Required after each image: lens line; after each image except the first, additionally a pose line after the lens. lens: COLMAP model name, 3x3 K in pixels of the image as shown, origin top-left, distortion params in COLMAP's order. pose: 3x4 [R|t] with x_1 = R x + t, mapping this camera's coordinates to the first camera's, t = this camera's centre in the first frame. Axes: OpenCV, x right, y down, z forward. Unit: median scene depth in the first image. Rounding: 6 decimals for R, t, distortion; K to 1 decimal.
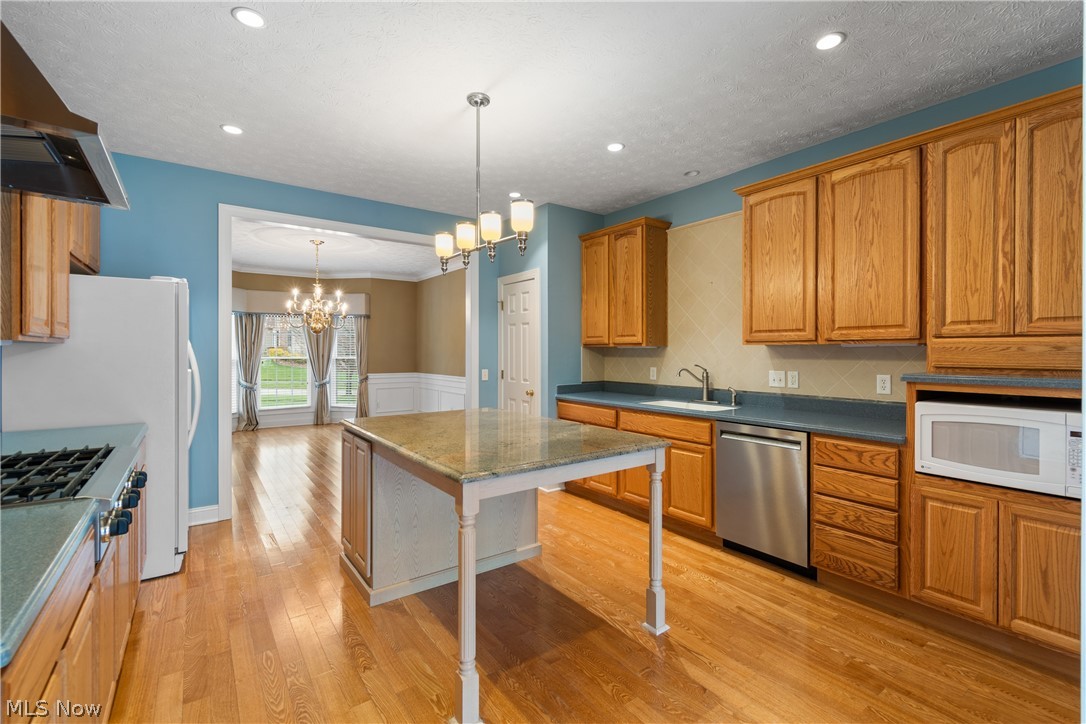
lens RADIAL K [[483.2, 0, 554.1], [0, 483.2, 350.3], [0, 0, 1]] dist [0.003014, -0.001251]
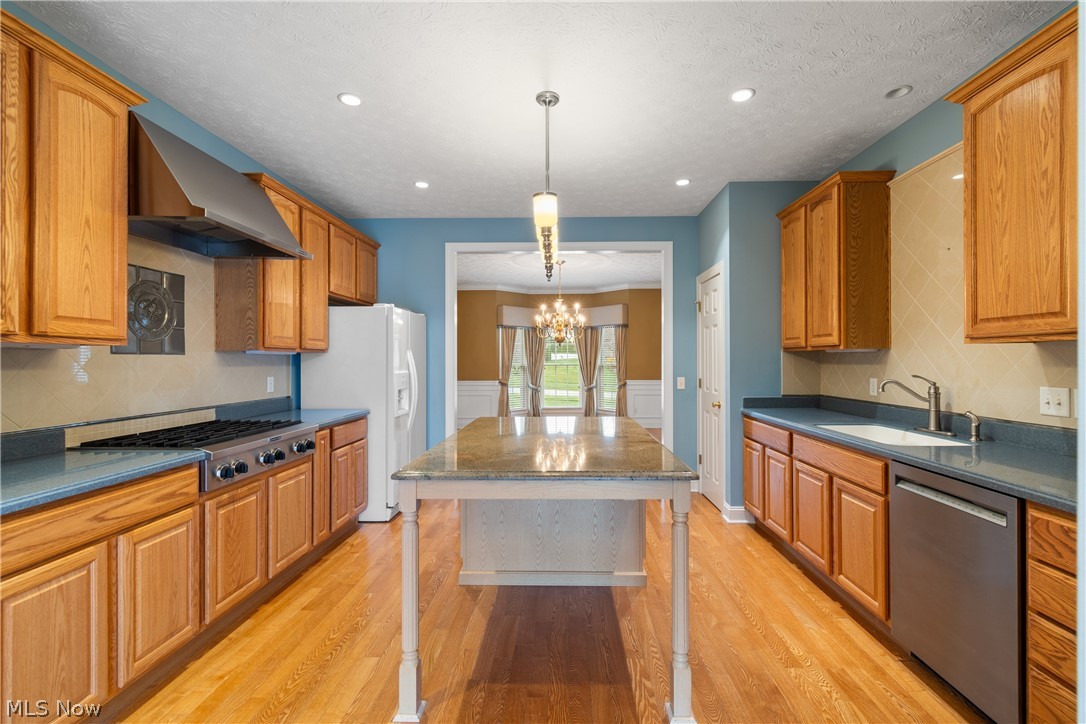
lens RADIAL K [[483.2, 0, 554.5], [0, 483.2, 360.2], [0, 0, 1]] dist [0.003014, -0.001251]
pose [[0.787781, -0.002719, -0.615949, 0.283043], [0.004848, 0.999987, 0.001786, 0.004969], [0.615936, -0.004394, 0.787784, 0.148477]]
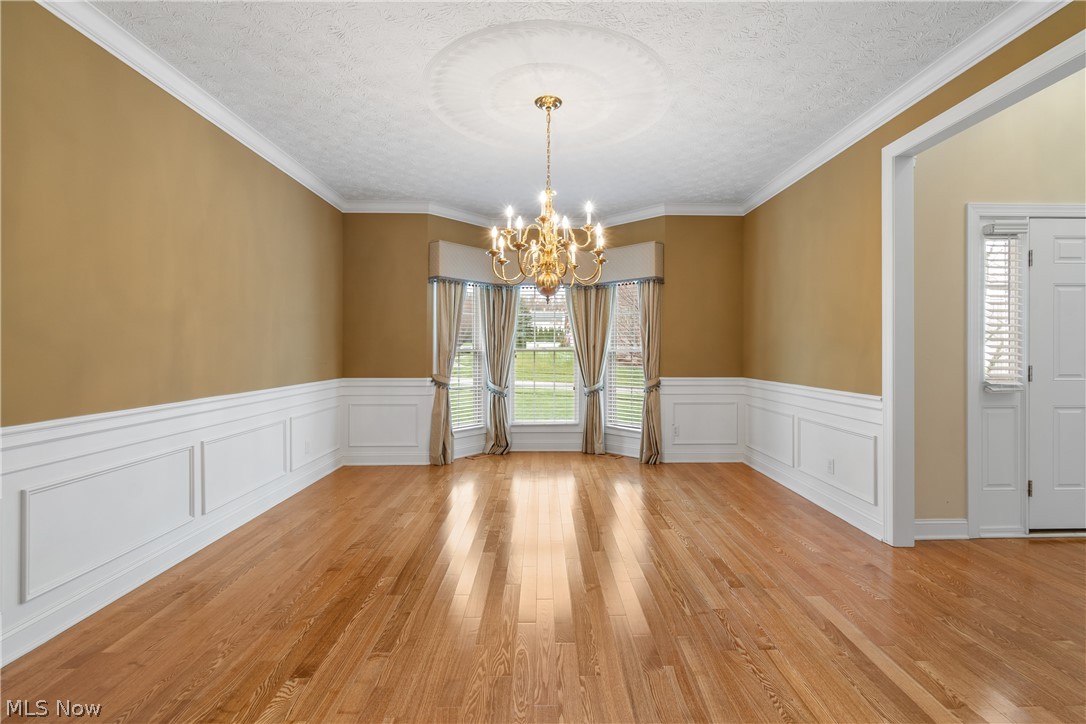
lens RADIAL K [[483.2, 0, 562.5], [0, 483.2, 349.7], [0, 0, 1]] dist [0.003014, -0.001251]
pose [[0.829982, 0.001139, -0.557790, -0.307990], [0.000454, 0.999996, 0.002718, 0.025998], [0.557791, -0.002509, 0.829978, 0.884043]]
